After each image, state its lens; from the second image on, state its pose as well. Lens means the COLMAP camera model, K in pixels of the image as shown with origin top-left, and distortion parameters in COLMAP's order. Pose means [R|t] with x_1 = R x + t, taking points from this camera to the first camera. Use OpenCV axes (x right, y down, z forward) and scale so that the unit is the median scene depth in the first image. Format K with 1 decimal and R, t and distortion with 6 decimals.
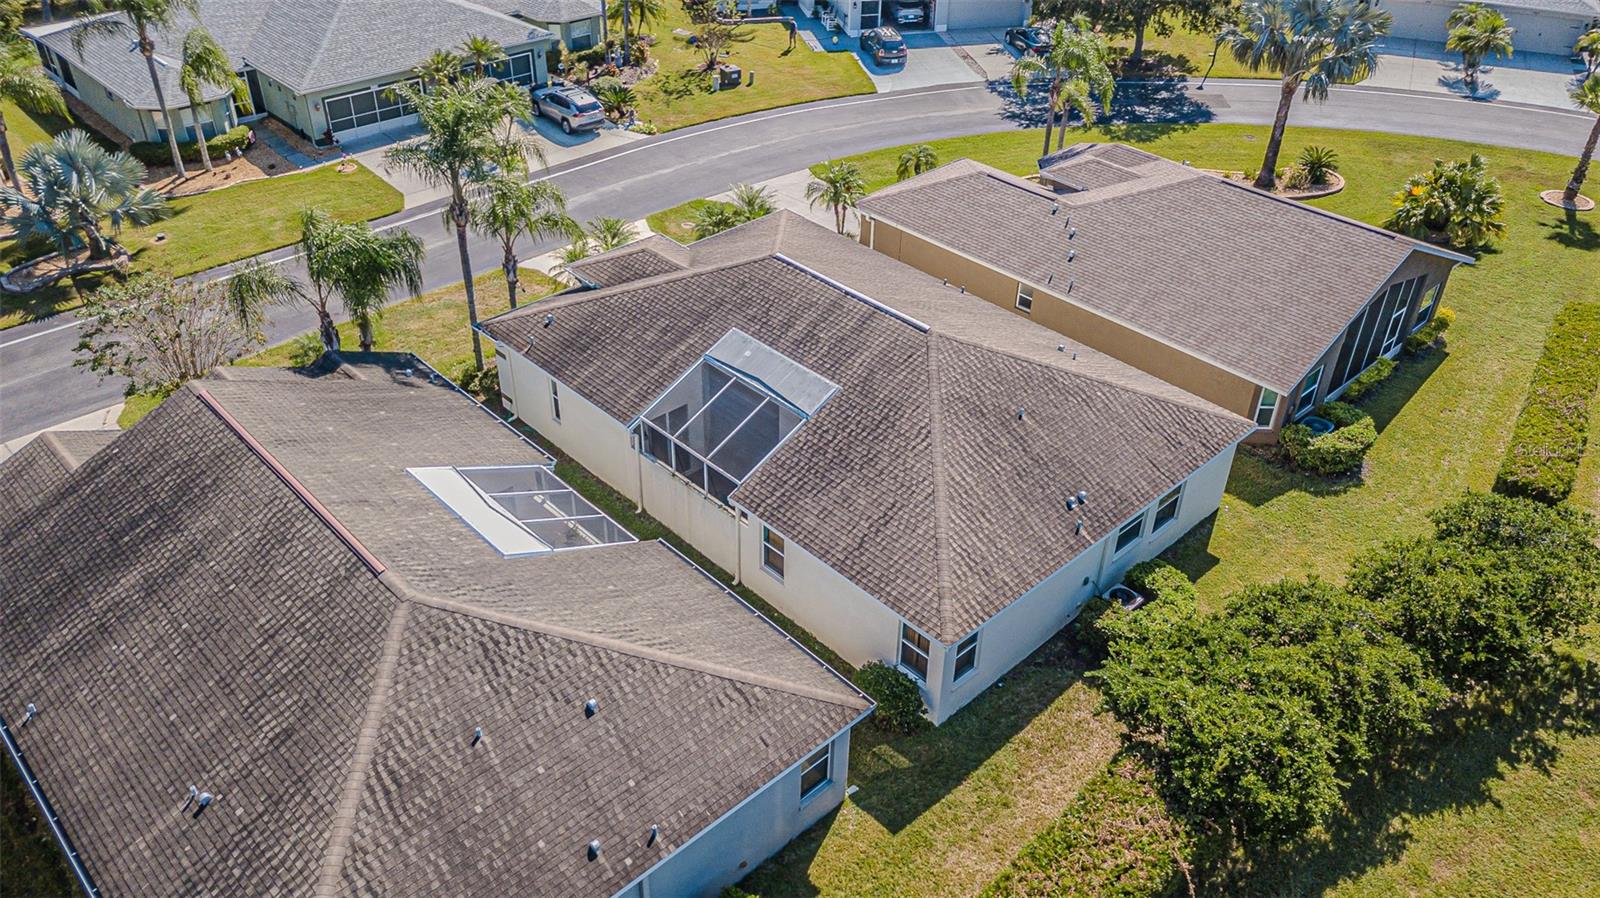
lens RADIAL K [[1210.2, 0, 799.2], [0, 1210.2, 473.6], [0, 0, 1]] dist [0.033521, 0.000651]
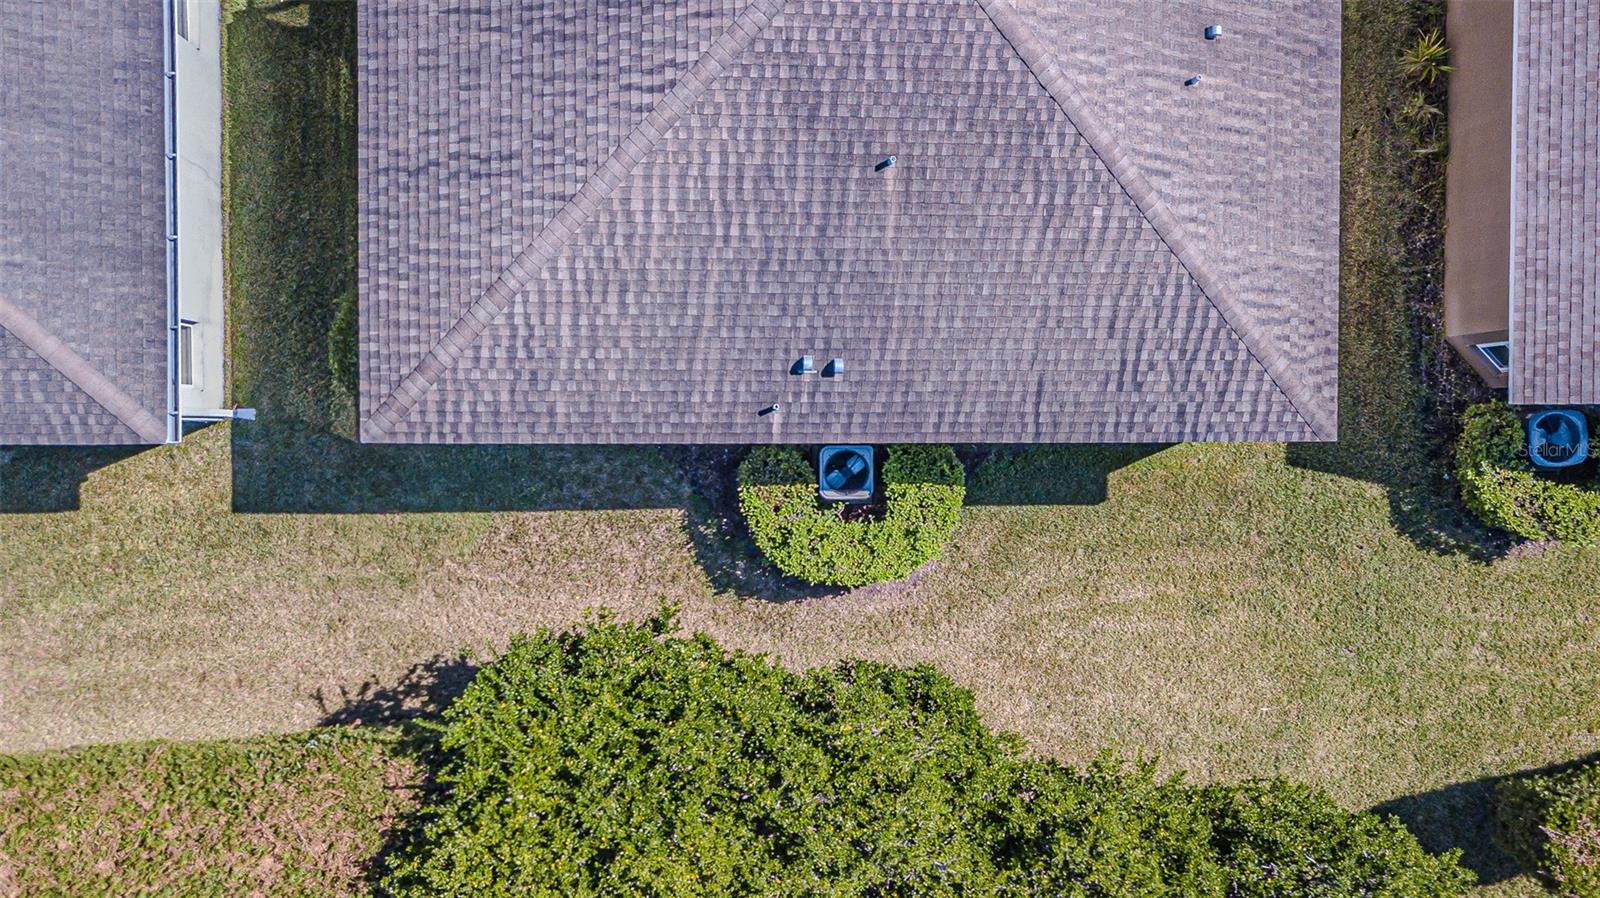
lens RADIAL K [[1246.2, 0, 780.2], [0, 1246.2, 441.7], [0, 0, 1]] dist [0.022870, -0.000880]
pose [[0.723606, 0.688221, 0.052395, 0.219559], [-0.477750, 0.444632, 0.757666, -0.383275], [0.498145, -0.573284, 0.650536, 0.647695]]
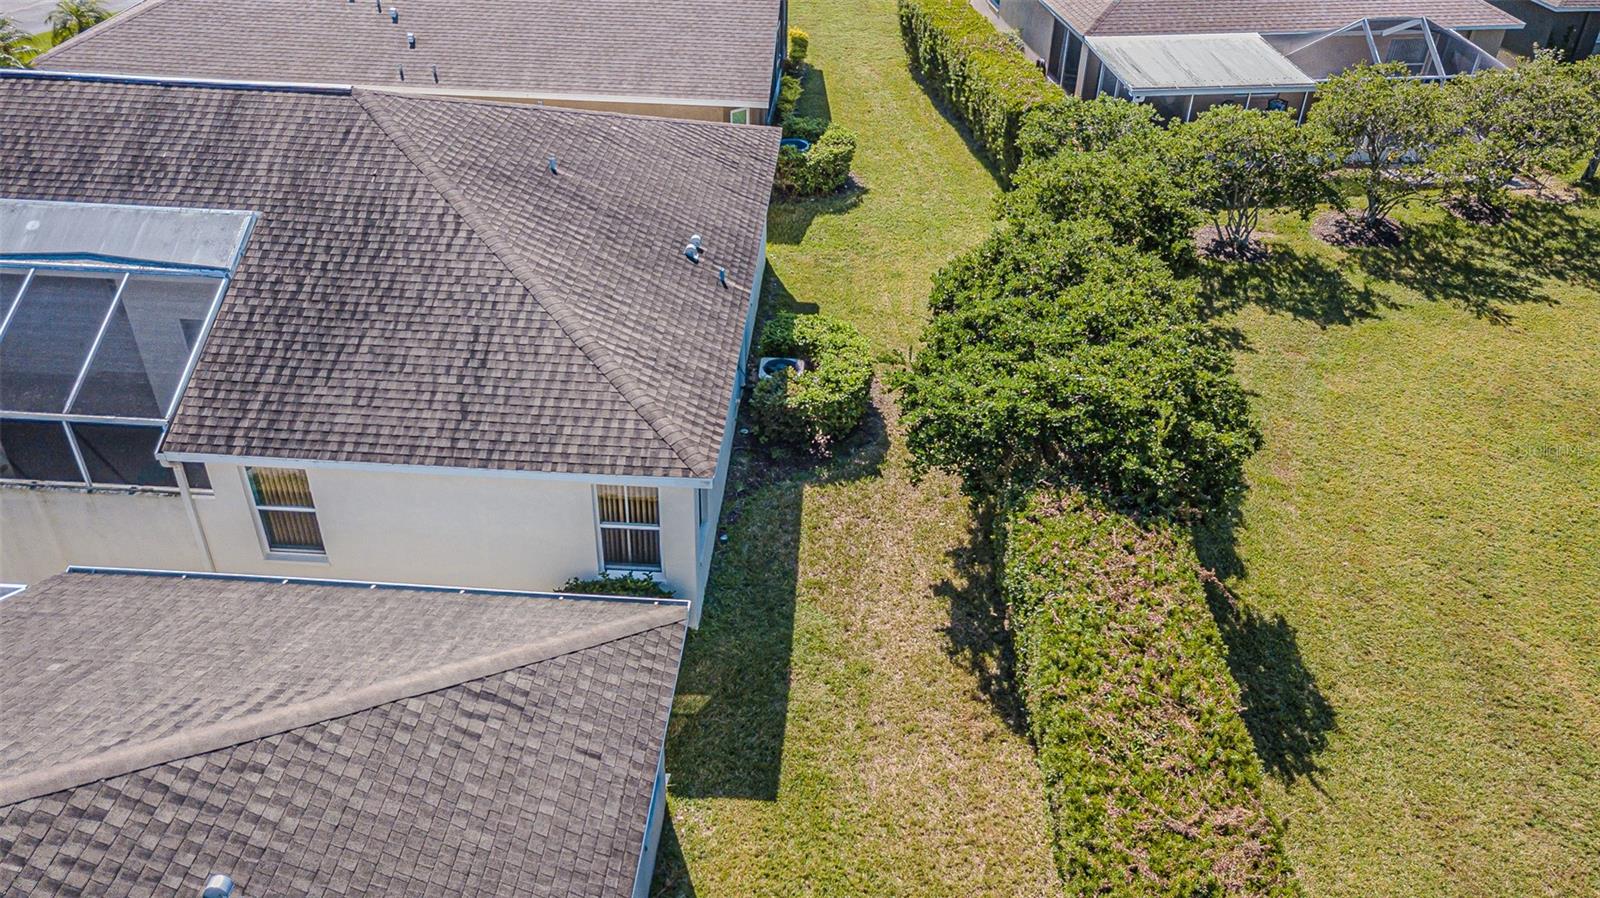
lens RADIAL K [[1210.2, 0, 799.2], [0, 1210.2, 473.6], [0, 0, 1]] dist [0.033521, 0.000651]
pose [[0.728984, -0.400166, 0.555382, -0.162246], [0.398123, 0.907849, 0.131559, 0.072986], [-0.556848, 0.125206, 0.821123, 0.446088]]
